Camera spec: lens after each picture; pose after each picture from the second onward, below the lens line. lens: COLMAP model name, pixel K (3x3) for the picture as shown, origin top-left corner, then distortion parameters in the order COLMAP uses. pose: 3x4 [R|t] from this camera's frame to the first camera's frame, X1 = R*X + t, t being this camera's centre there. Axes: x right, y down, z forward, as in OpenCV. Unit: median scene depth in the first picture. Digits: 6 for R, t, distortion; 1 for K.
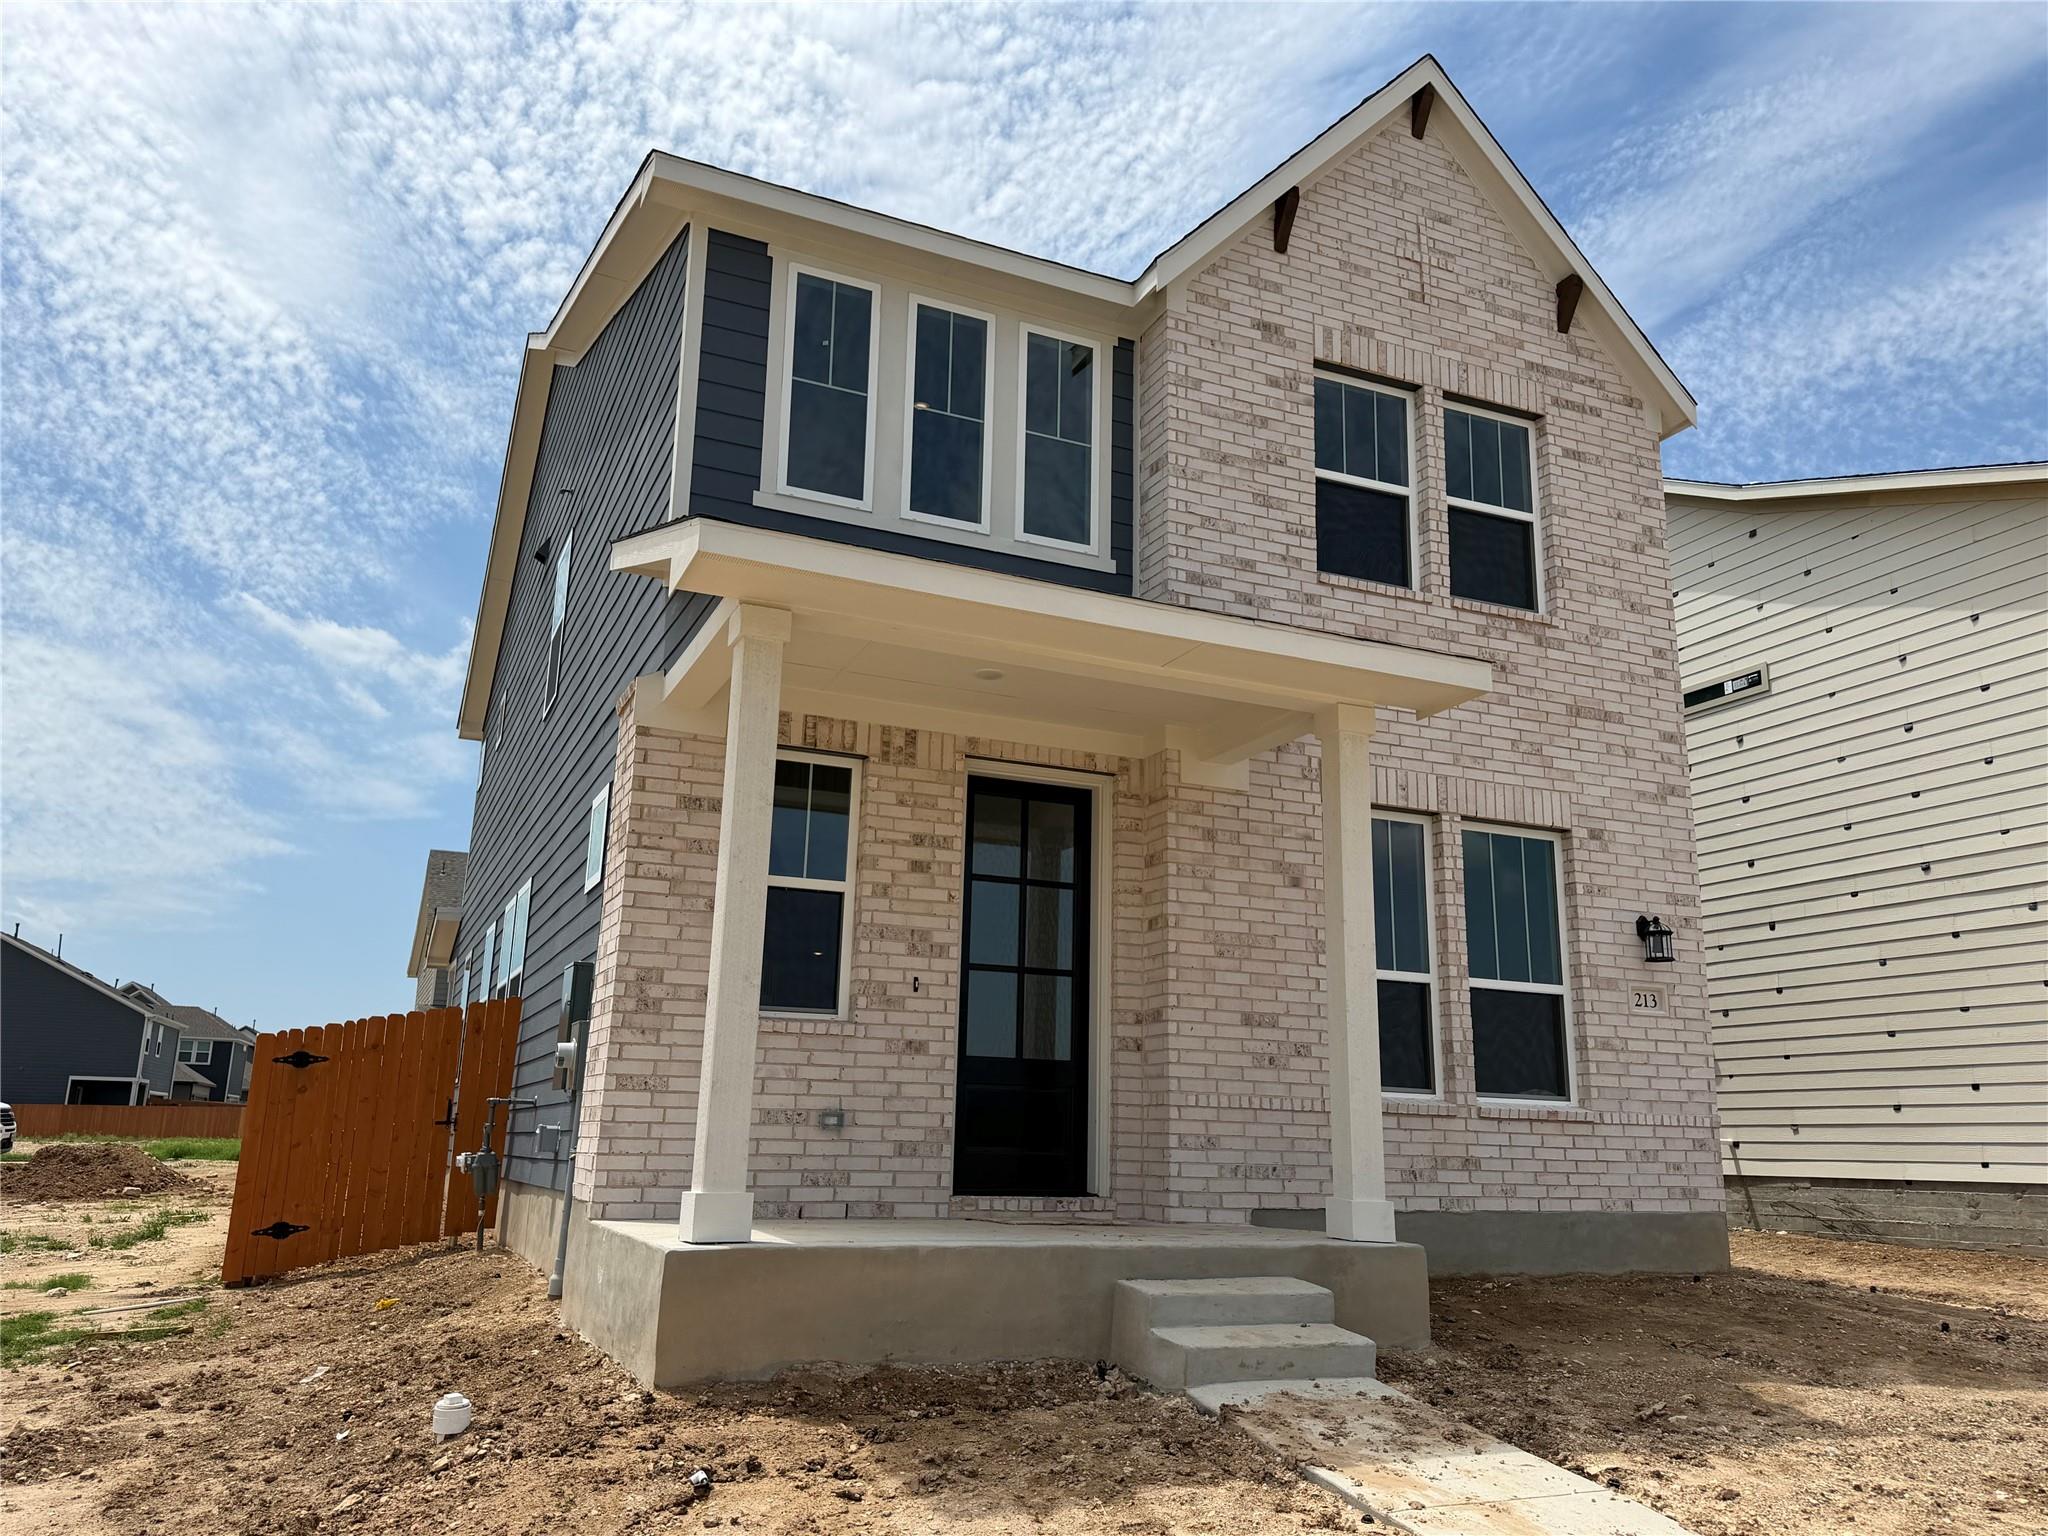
lens RADIAL K [[1545.2, 0, 1025.1], [0, 1545.2, 760.7], [0, 0, 1]] dist [0.126506, -0.001987]
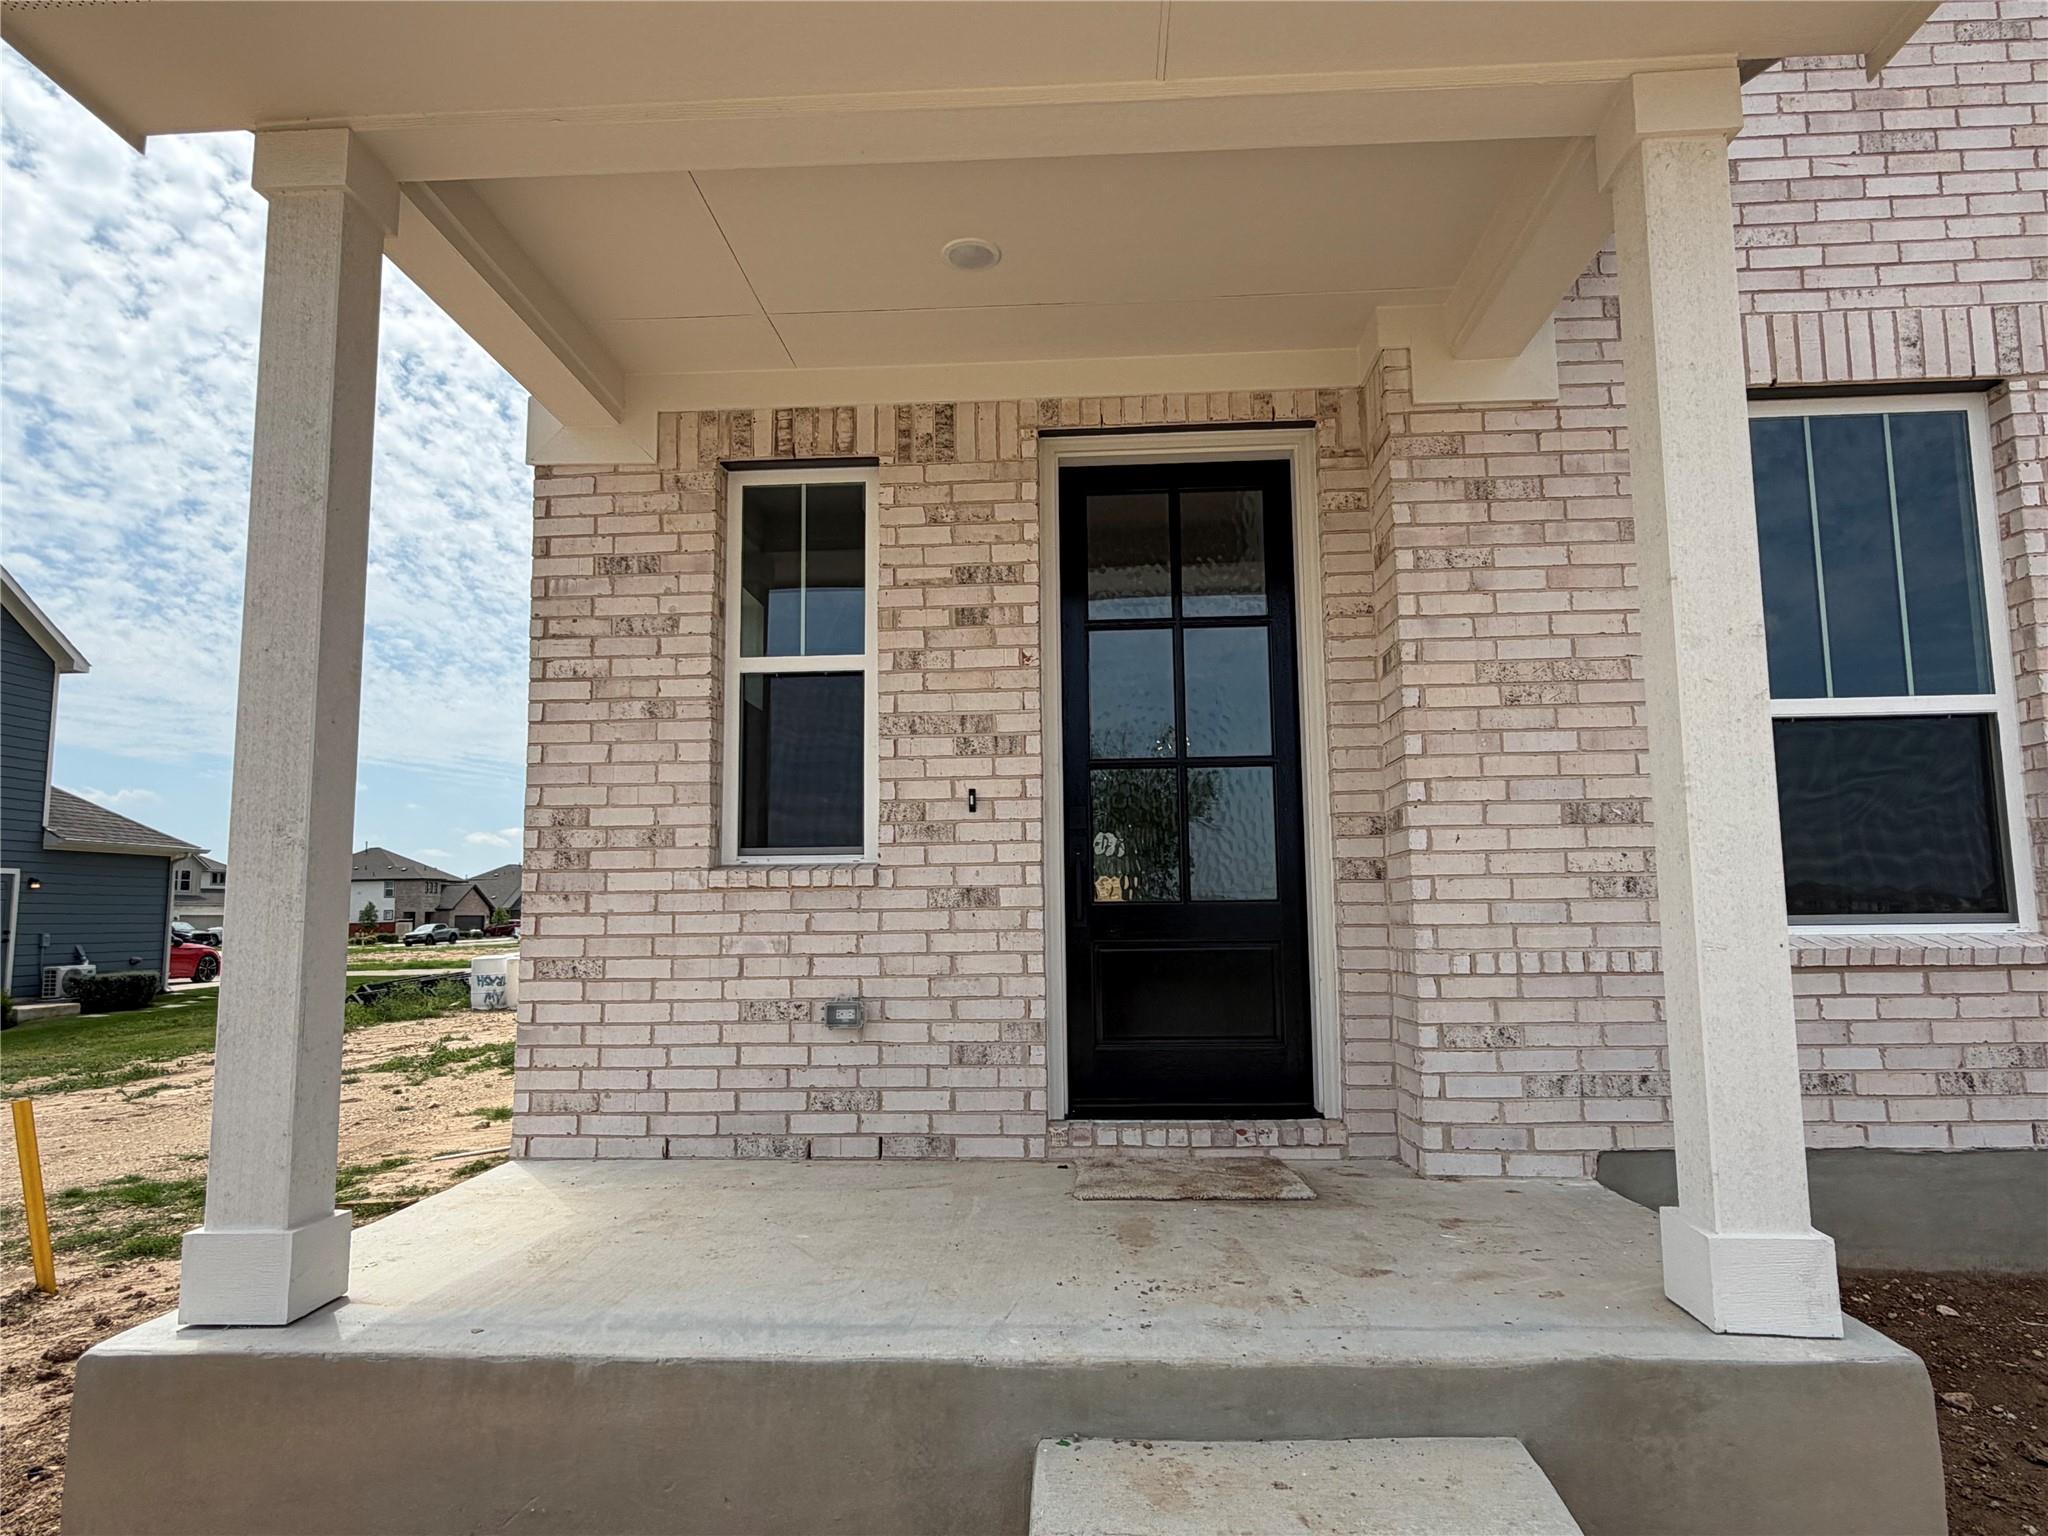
lens RADIAL K [[1246.9, 0, 1020.1], [0, 1246.9, 775.4], [0, 0, 1]] dist [0.000779, -0.003673]
pose [[0.888043, -0.084838, -0.451865, 0.174393], [0.142246, 0.985304, 0.094563, 0.086973], [0.437202, -0.148252, 0.887060, 0.546518]]
